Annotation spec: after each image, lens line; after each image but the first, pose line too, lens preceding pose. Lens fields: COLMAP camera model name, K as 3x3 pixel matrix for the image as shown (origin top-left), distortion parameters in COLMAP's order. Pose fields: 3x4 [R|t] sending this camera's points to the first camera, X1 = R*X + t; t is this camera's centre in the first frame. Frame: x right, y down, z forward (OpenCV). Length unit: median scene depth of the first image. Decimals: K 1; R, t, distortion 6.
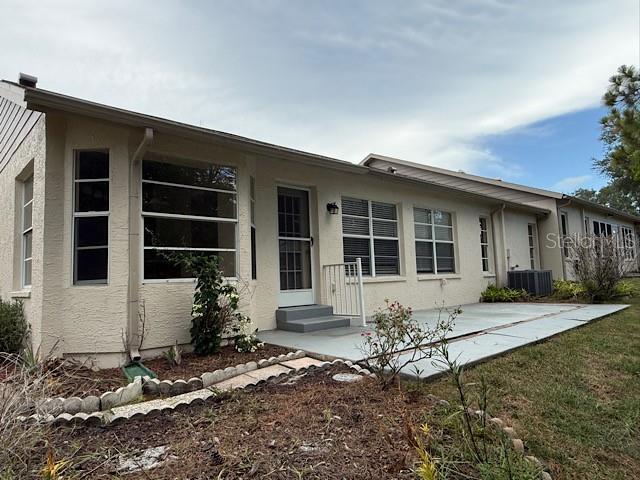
lens RADIAL K [[425.7, 0, 320.0], [0, 425.7, 240.0], [0, 0, 1]] dist [-0.000825, -0.000309]
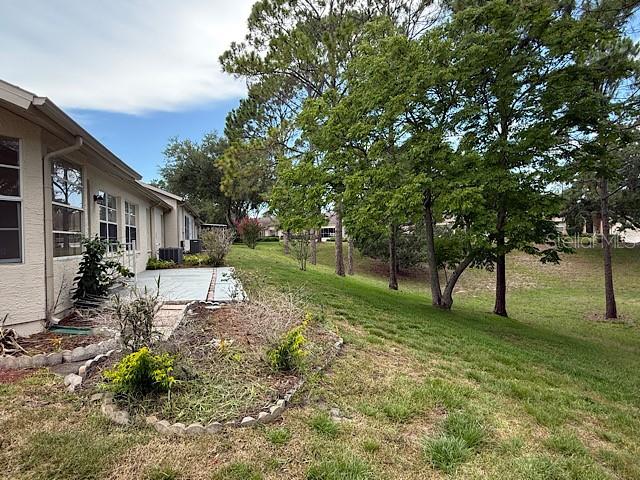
lens RADIAL K [[353.7, 0, 320.0], [0, 353.7, 240.0], [0, 0, 1]] dist [-0.000465, -0.000156]
pose [[0.464445, 0.027832, 0.885164, -0.935477], [-0.079567, 0.996775, 0.010407, -0.027035], [-0.882020, -0.075263, 0.465162, -0.114464]]
